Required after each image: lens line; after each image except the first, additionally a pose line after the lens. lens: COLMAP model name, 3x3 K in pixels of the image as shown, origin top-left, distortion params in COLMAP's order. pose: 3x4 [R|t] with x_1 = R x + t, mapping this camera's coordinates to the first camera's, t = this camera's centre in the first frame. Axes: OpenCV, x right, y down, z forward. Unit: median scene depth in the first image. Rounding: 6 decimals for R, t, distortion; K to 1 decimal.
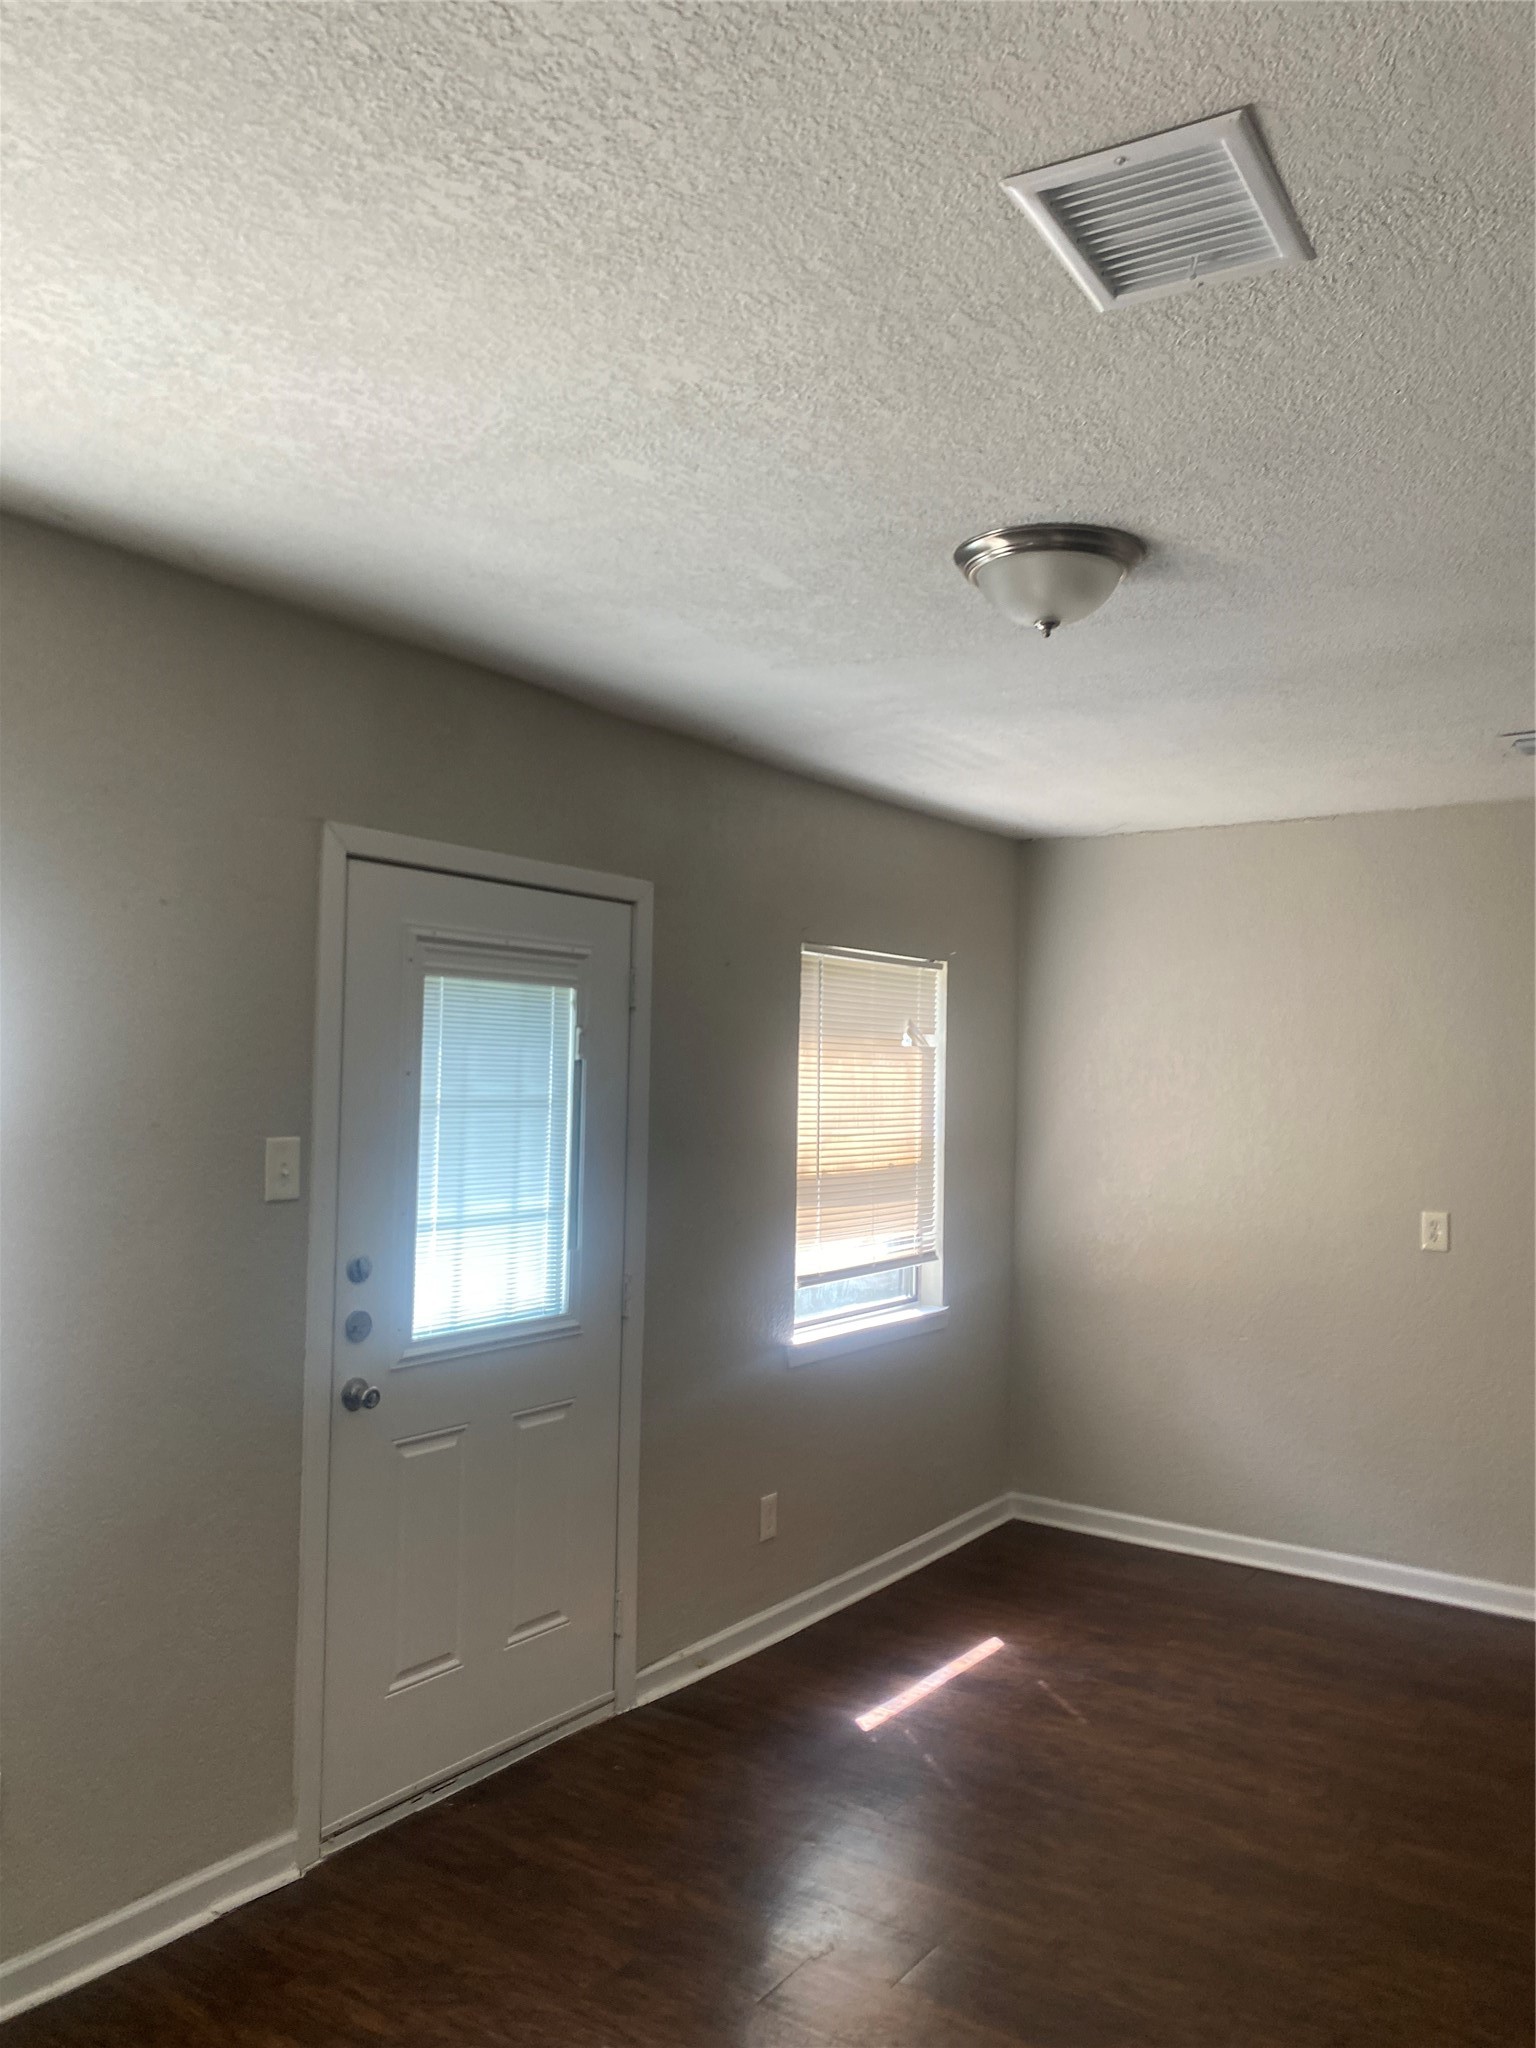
lens RADIAL K [[1552.0, 0, 819.5], [0, 1552.0, 999.5], [0, 0, 1]] dist [0.002971, -0.004846]
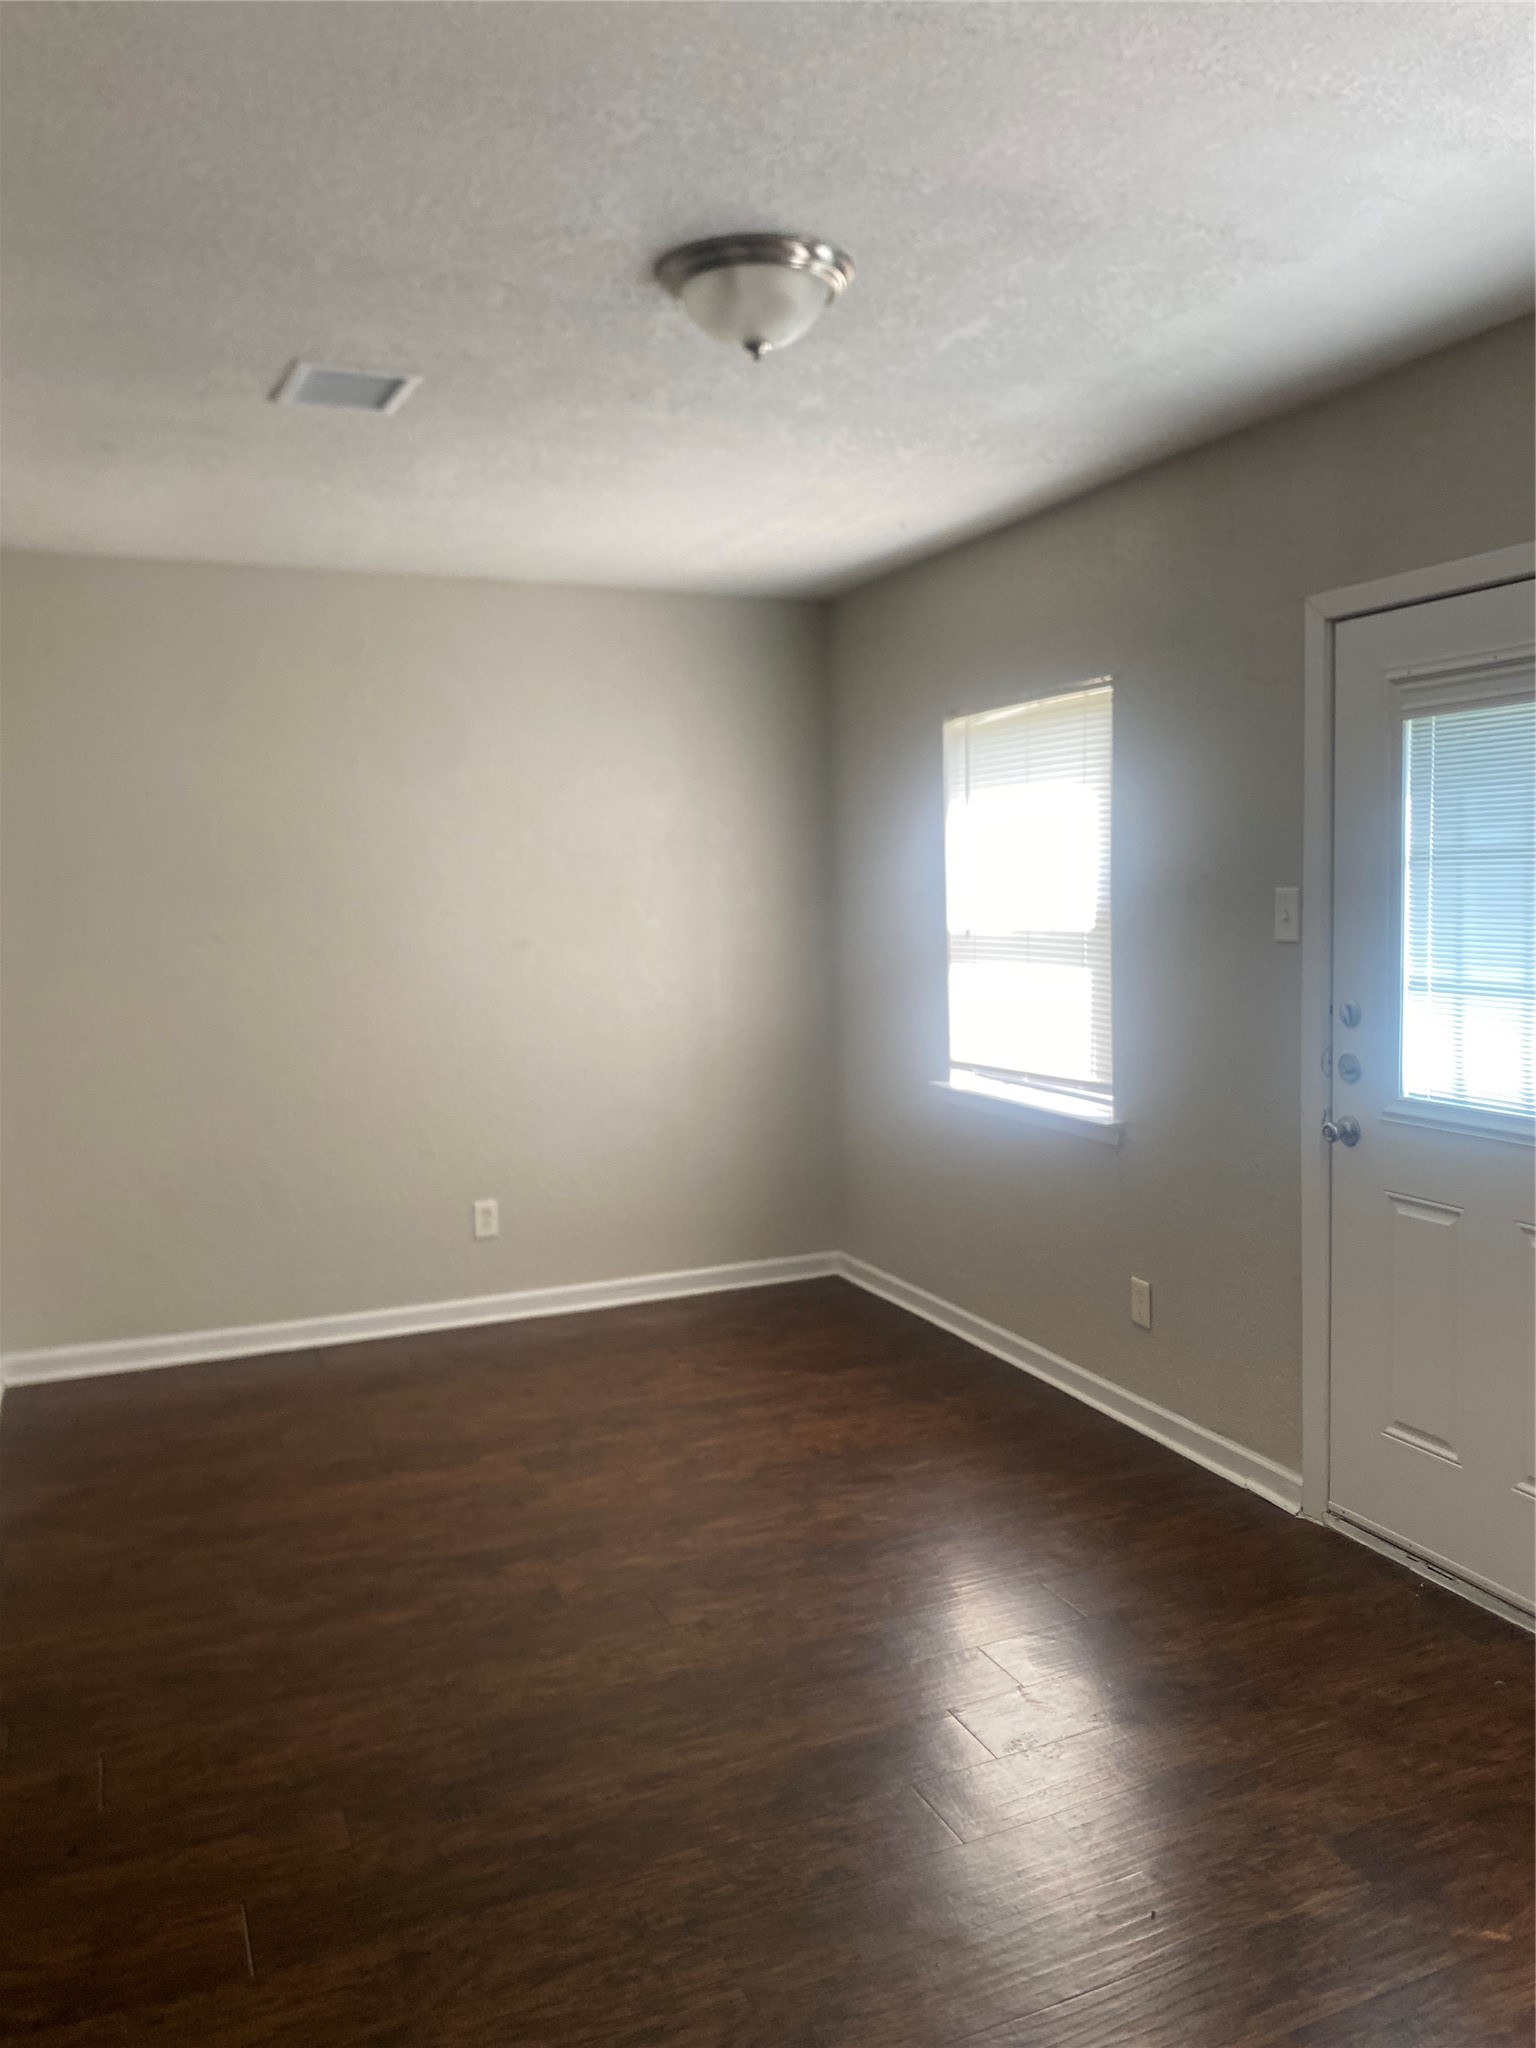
lens RADIAL K [[1552.0, 0, 772.0], [0, 1552.0, 1018.4], [0, 0, 1]] dist [0.002971, -0.004846]
pose [[-0.553847, 0.067856, -0.829849, 0.756358], [0.055525, 0.997465, 0.044504, 0.102425], [0.830765, -0.021429, -0.556210, 1.201498]]
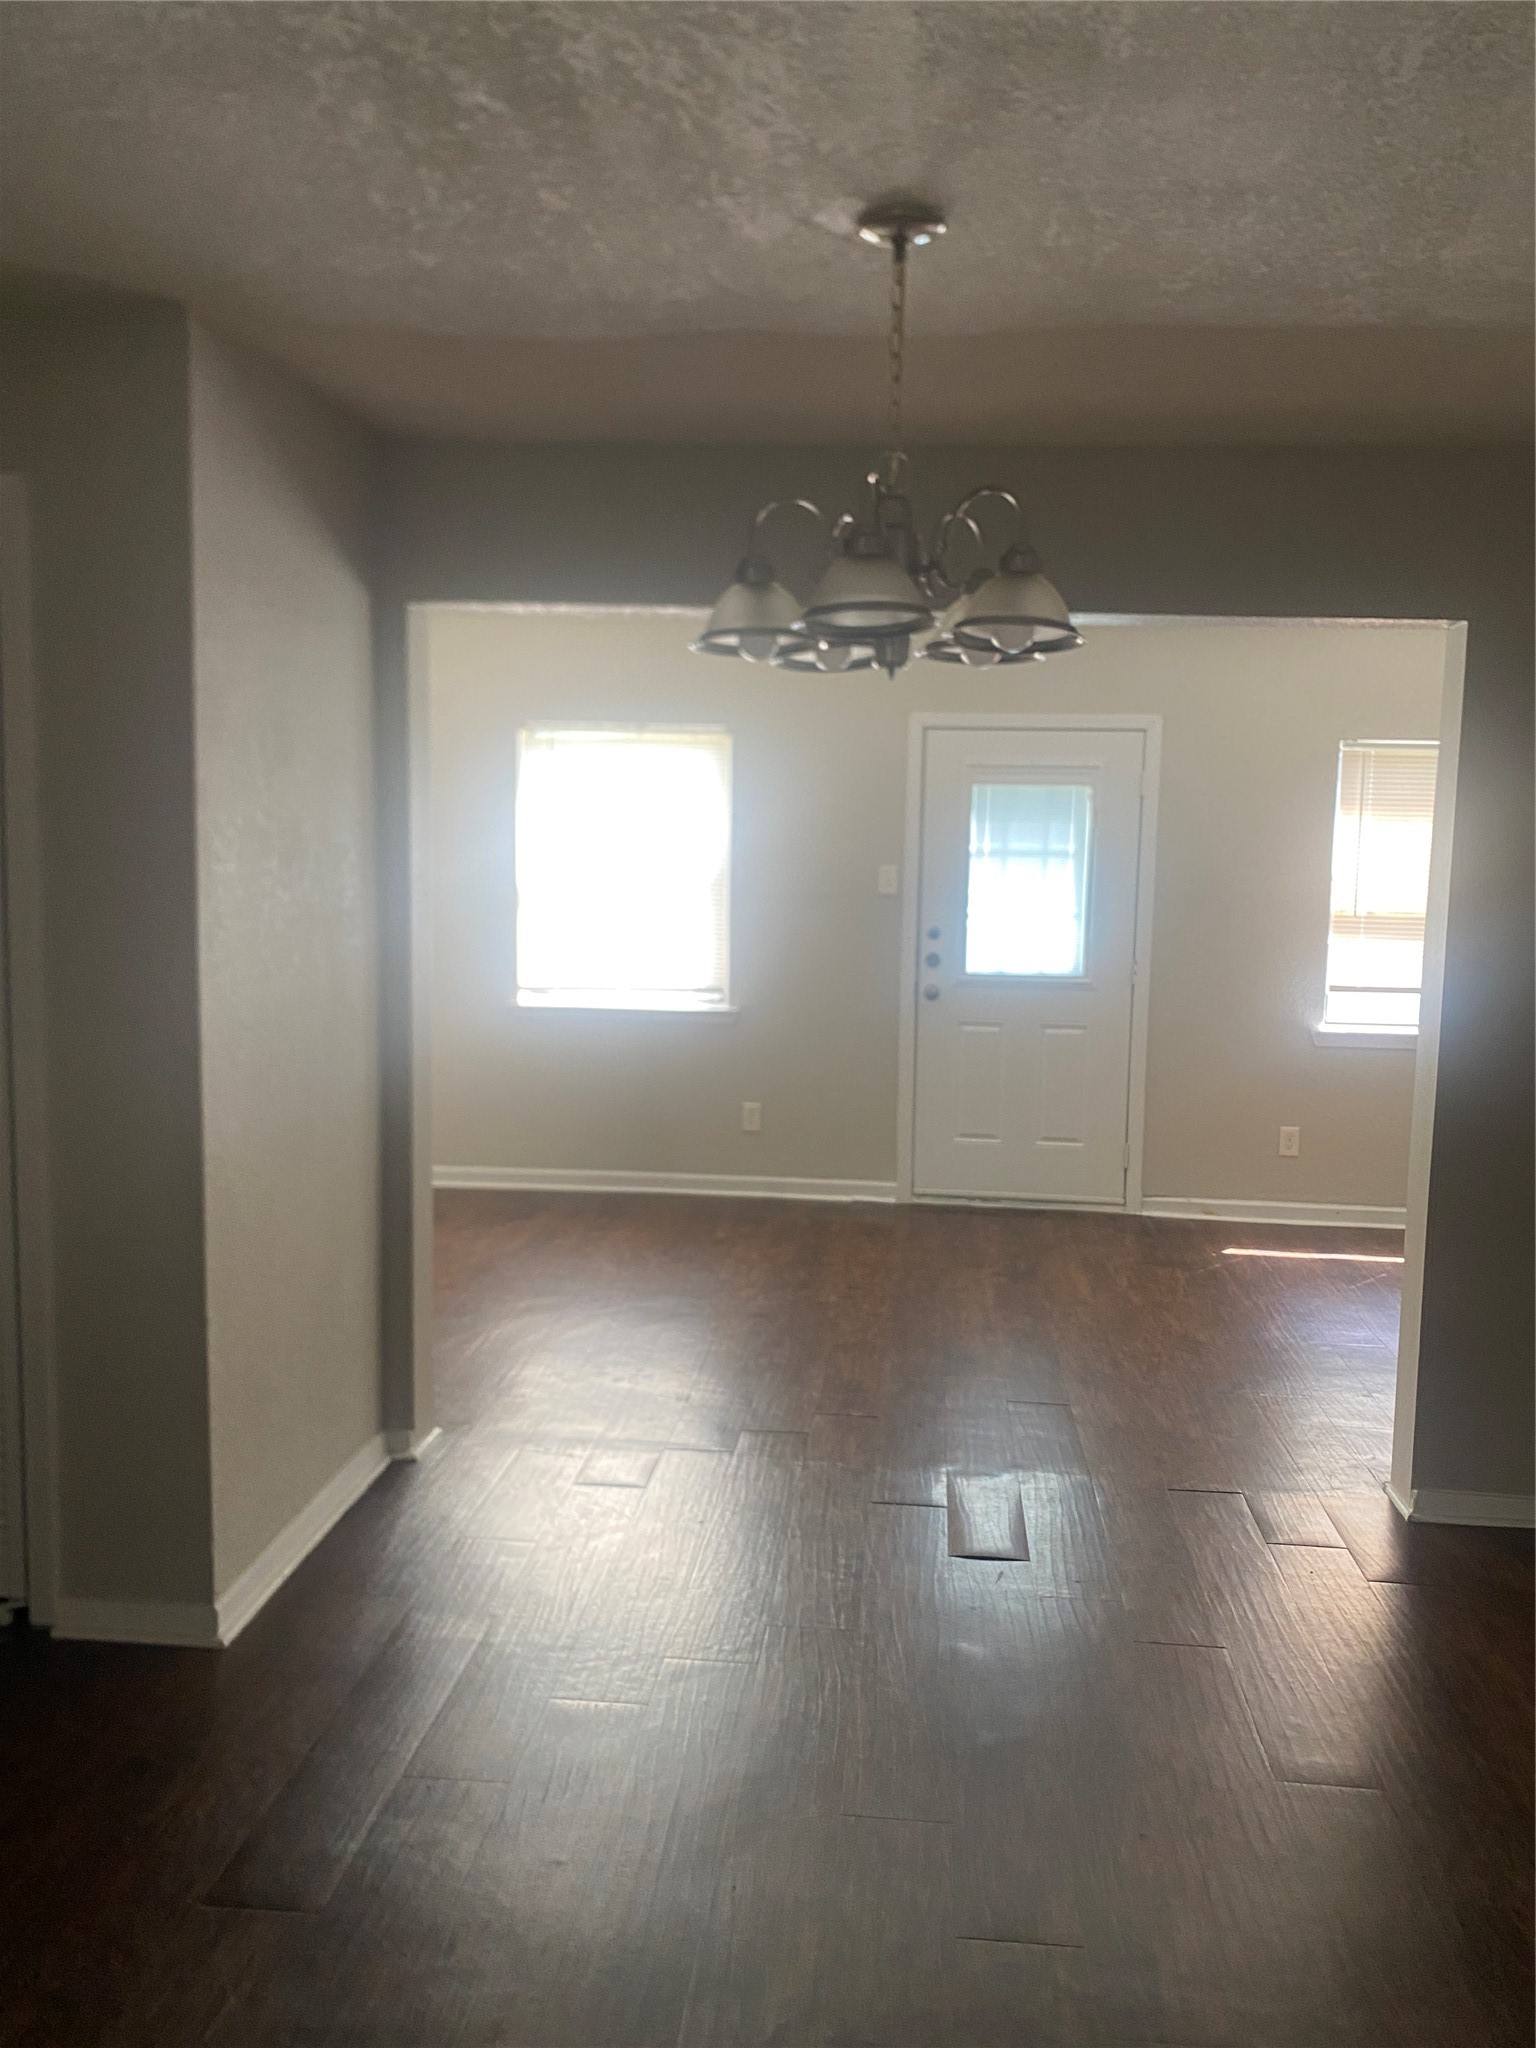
lens RADIAL K [[1552.0, 0, 766.1], [0, 1552.0, 1026.0], [0, 0, 1]] dist [0.002971, -0.004846]
pose [[0.461066, 0.096911, -0.882058, 1.349799], [0.033449, 0.991414, 0.126410, 0.028283], [0.886735, -0.087787, 0.453866, -0.127477]]
